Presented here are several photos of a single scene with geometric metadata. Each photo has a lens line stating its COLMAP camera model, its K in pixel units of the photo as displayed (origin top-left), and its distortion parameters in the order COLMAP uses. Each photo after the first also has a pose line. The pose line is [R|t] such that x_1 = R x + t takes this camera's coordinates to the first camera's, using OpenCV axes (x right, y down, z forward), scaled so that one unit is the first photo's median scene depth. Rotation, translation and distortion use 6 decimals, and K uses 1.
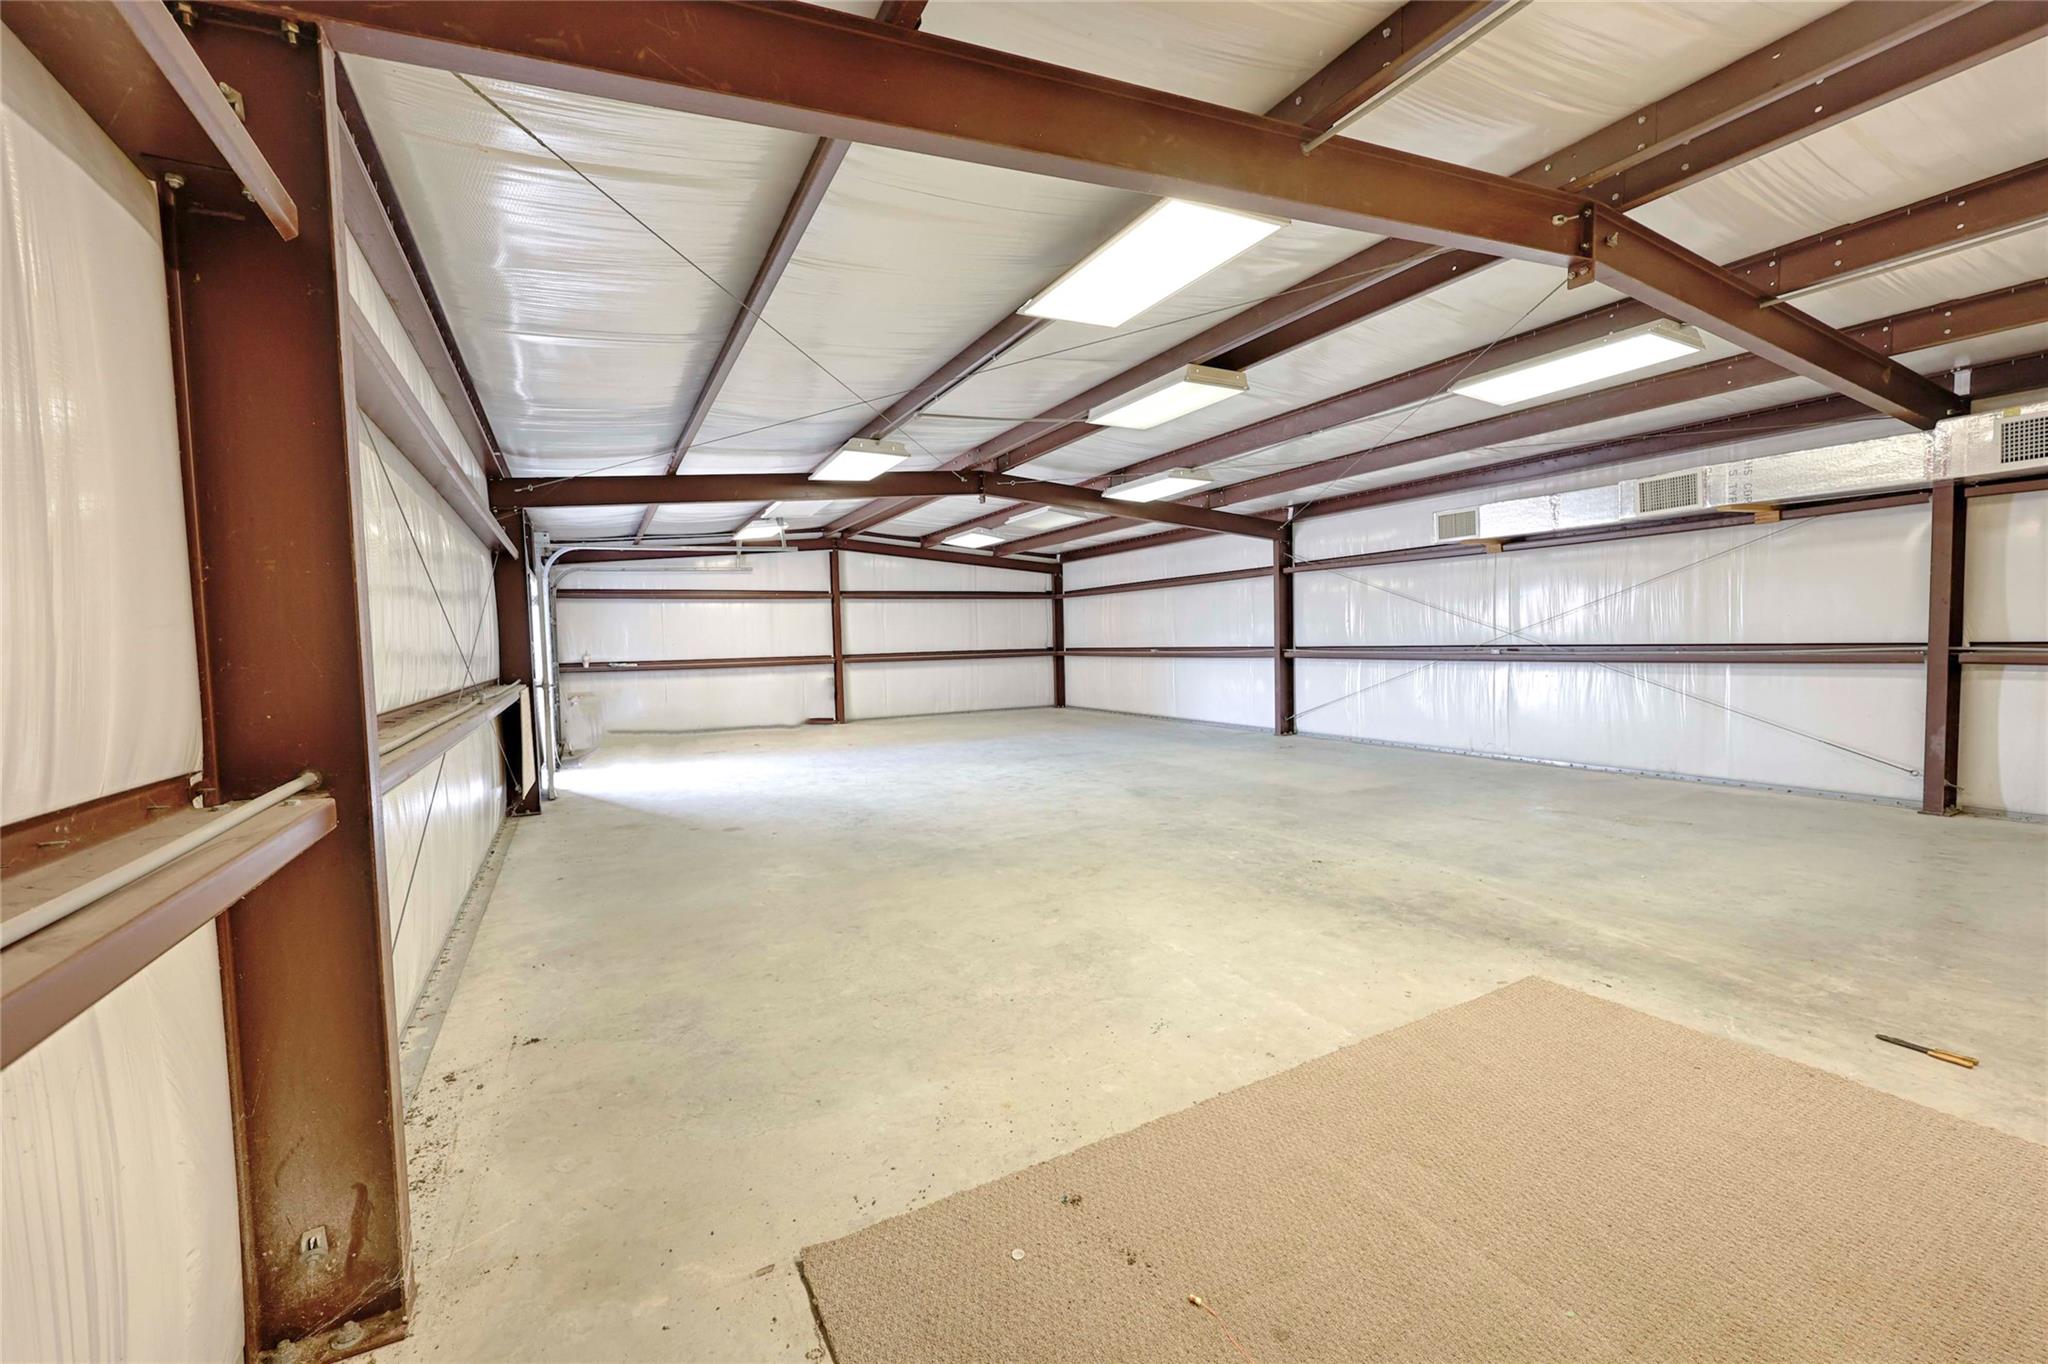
lens RADIAL K [[825.8, 0, 1021.6], [0, 825.8, 683.9], [0, 0, 1]] dist [-0.001661, 0.001066]
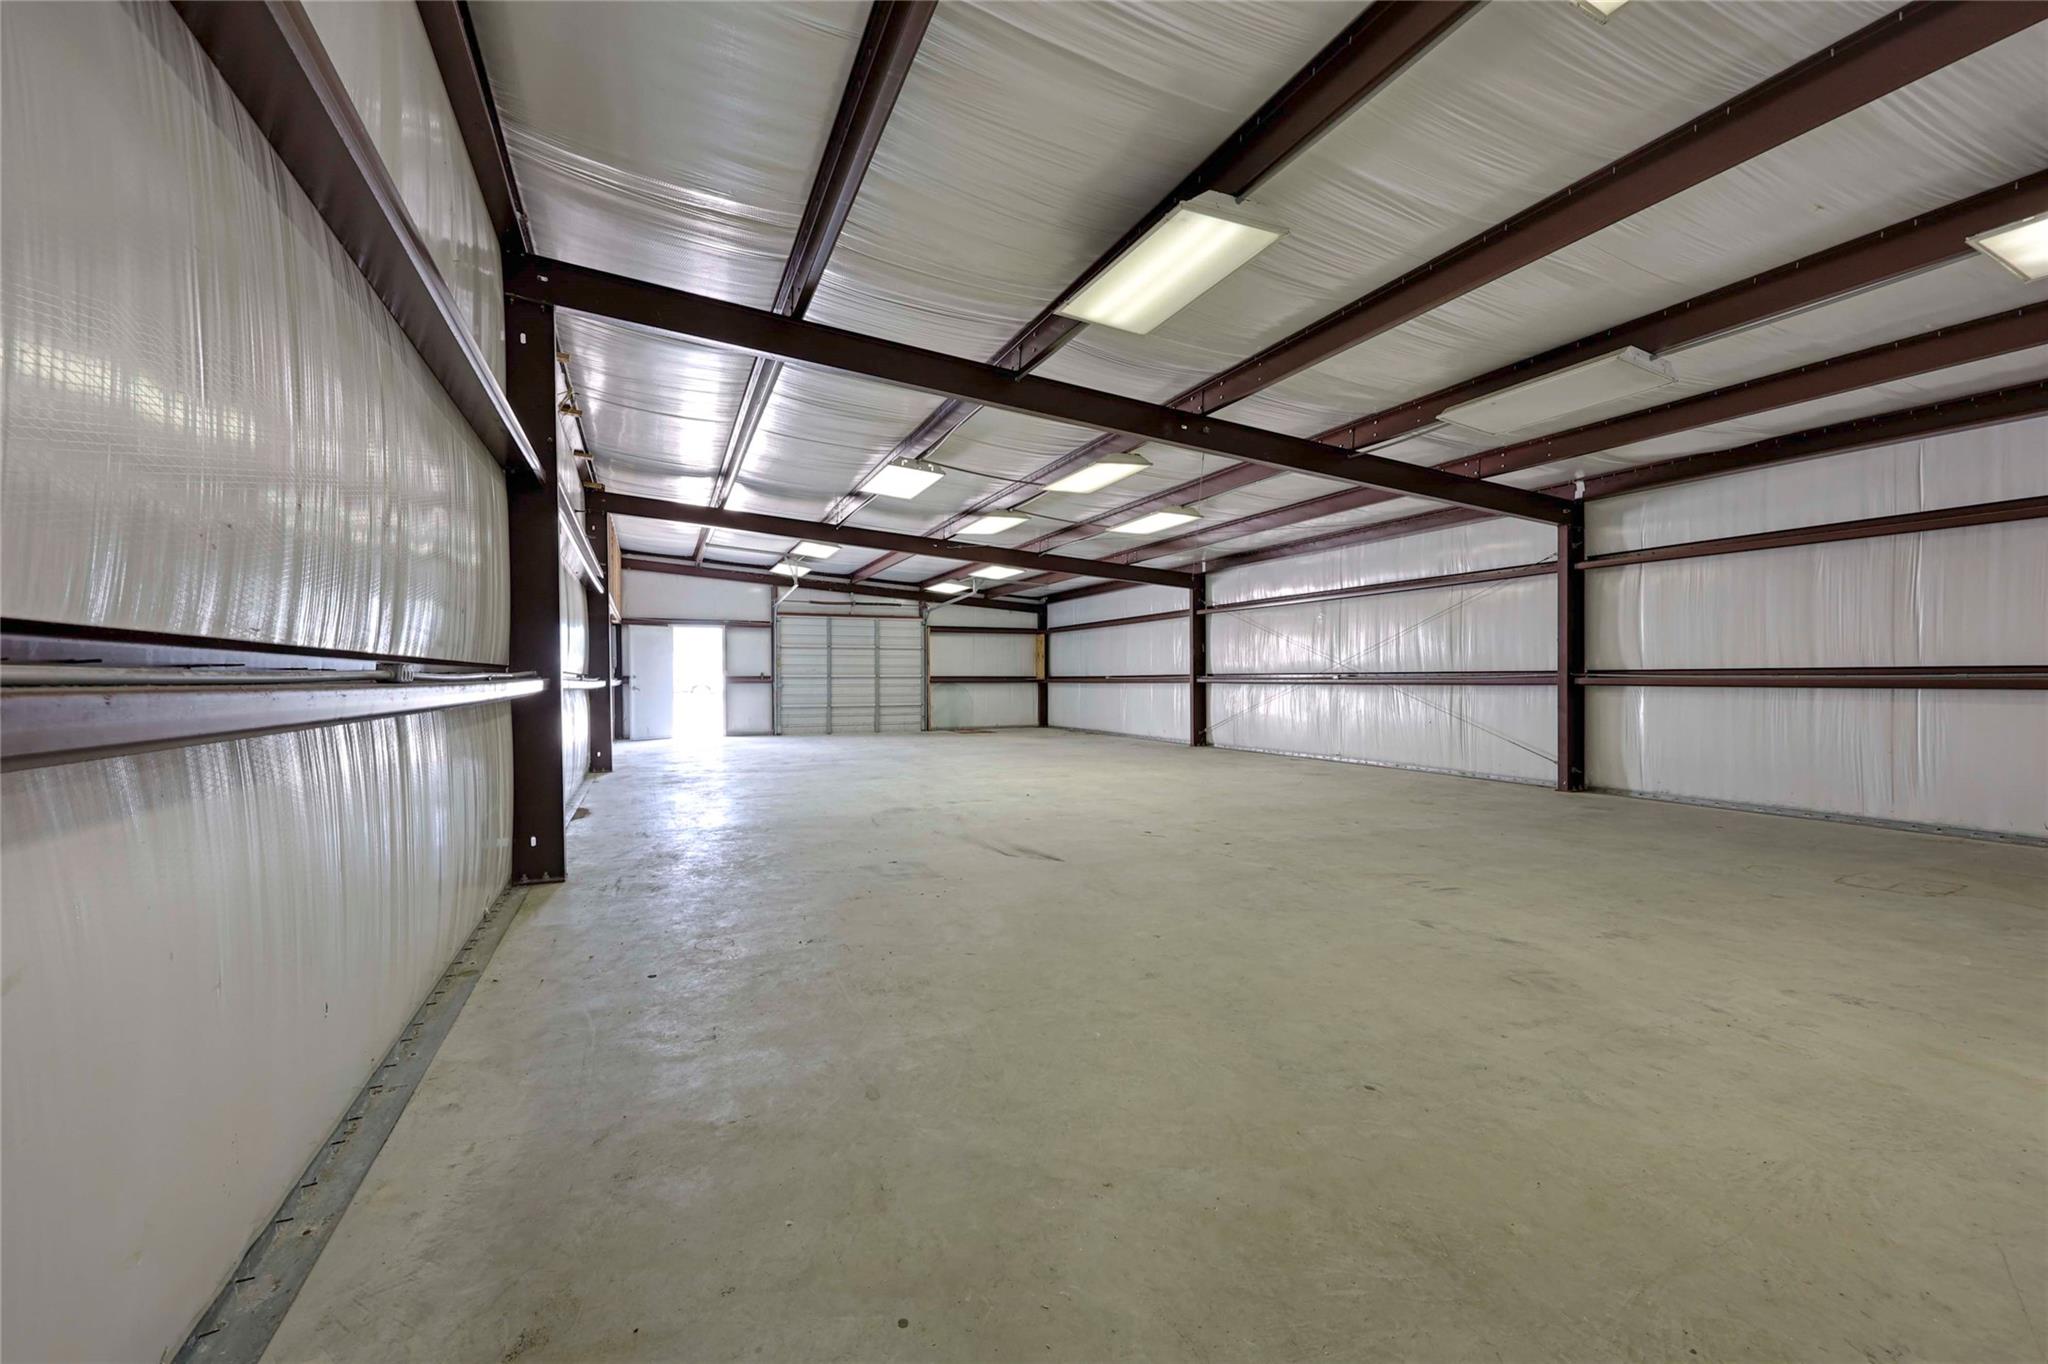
lens RADIAL K [[825.8, 0, 1037.6], [0, 825.8, 694.8], [0, 0, 1]] dist [-0.001661, 0.001066]
pose [[0.998997, -0.005236, -0.044463, 0.132916], [0.004266, 0.999751, -0.021882, 0.011038], [0.044567, 0.021670, 0.998771, -0.242309]]
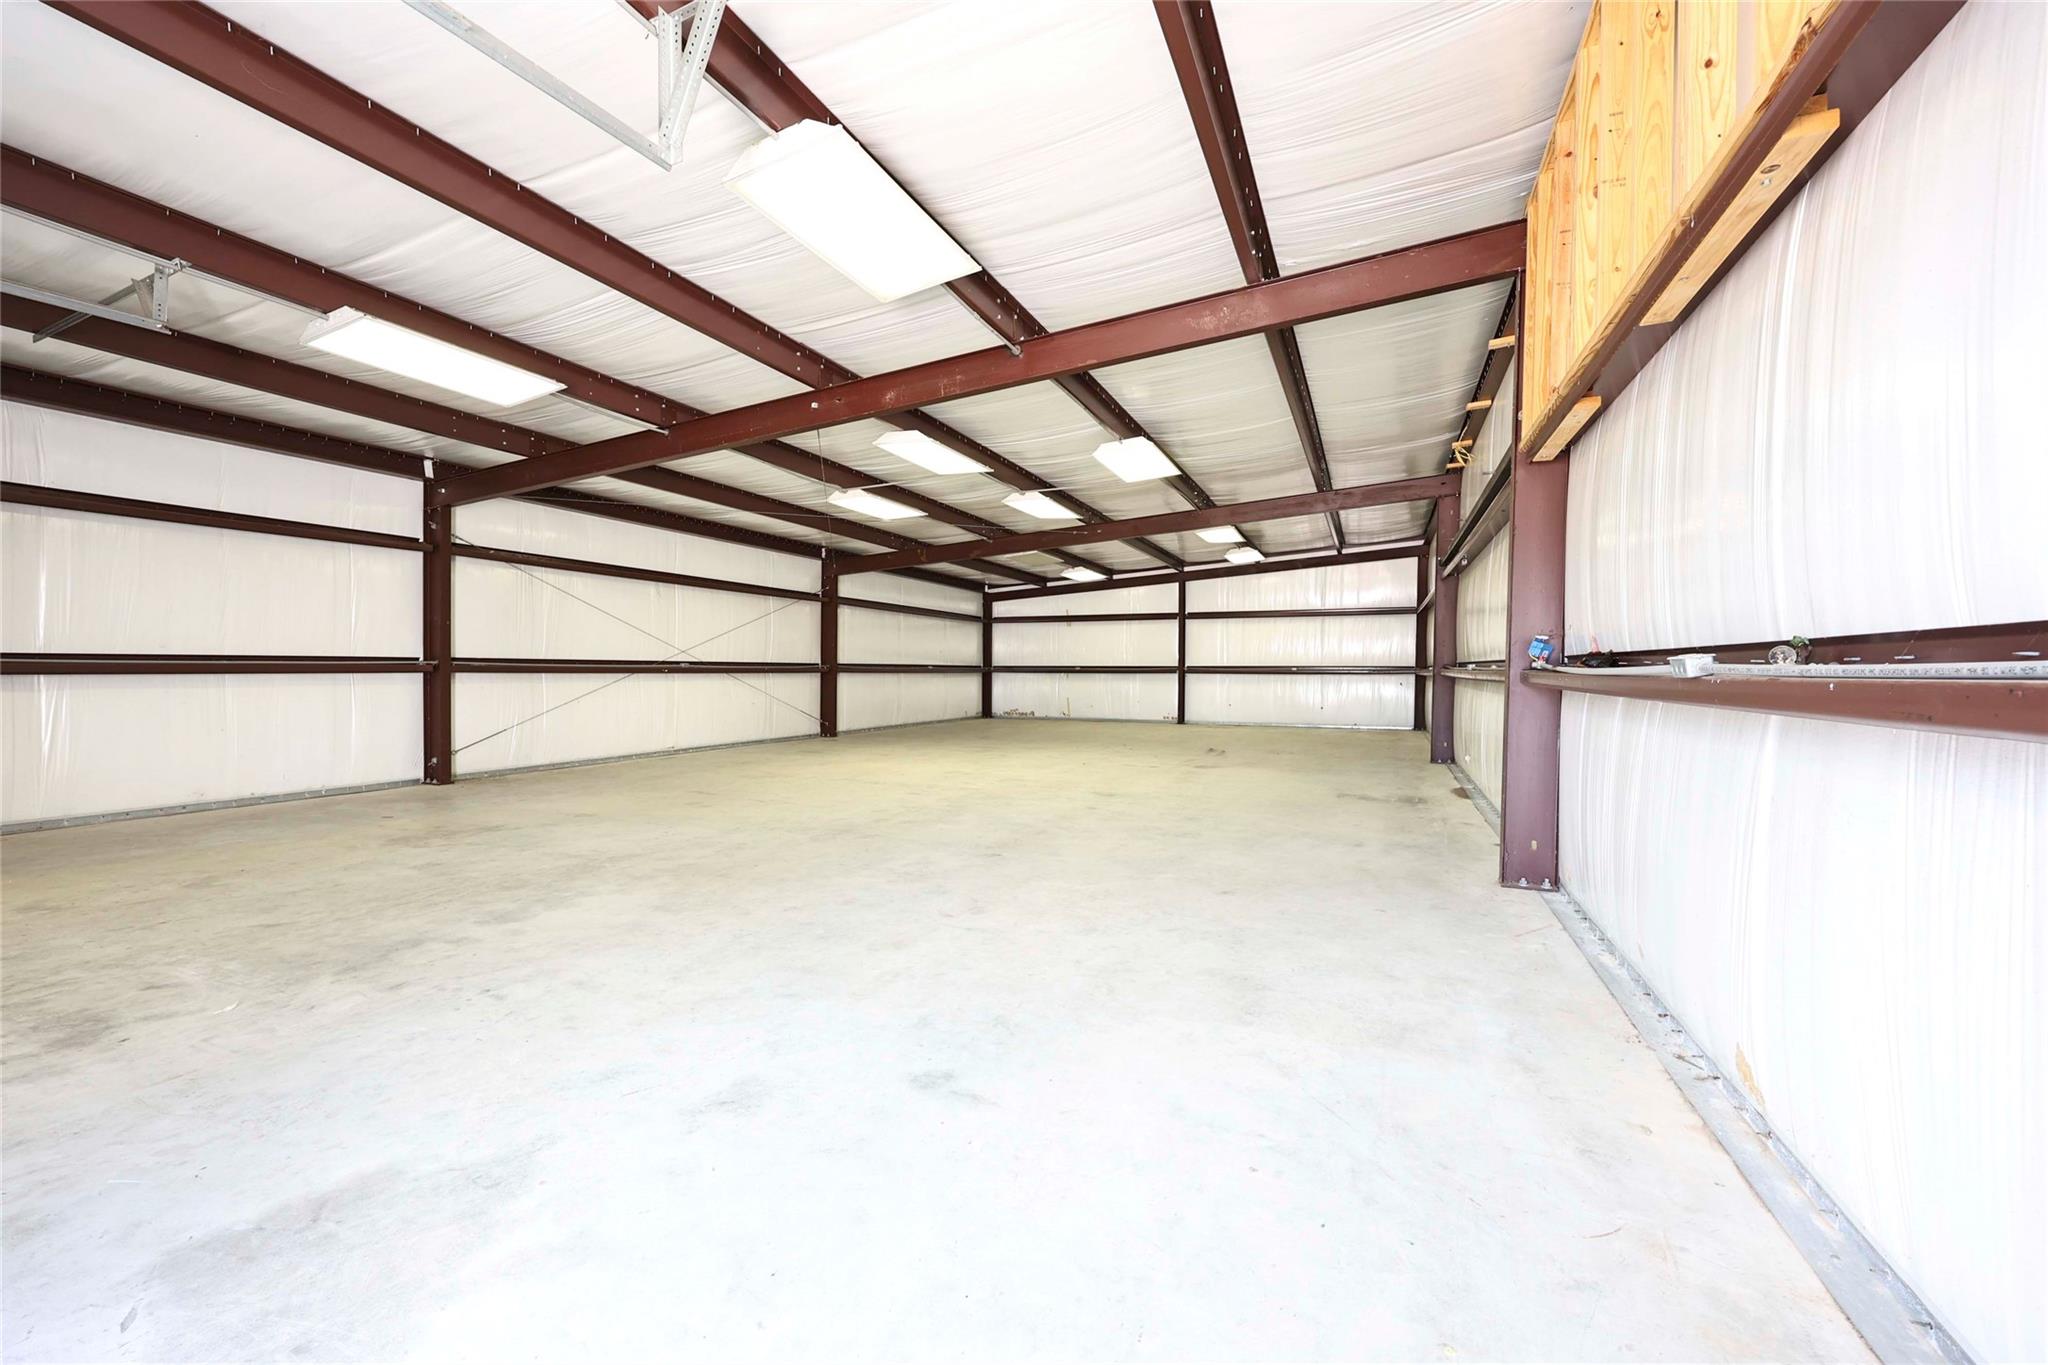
lens RADIAL K [[825.8, 0, 1023.5], [0, 825.8, 683.8], [0, 0, 1]] dist [-0.001661, 0.001066]
pose [[-0.623073, -0.022157, 0.781850, -0.937750], [0.021354, 0.998744, 0.045321, -0.075326], [-0.781872, 0.044934, -0.621818, 1.799986]]
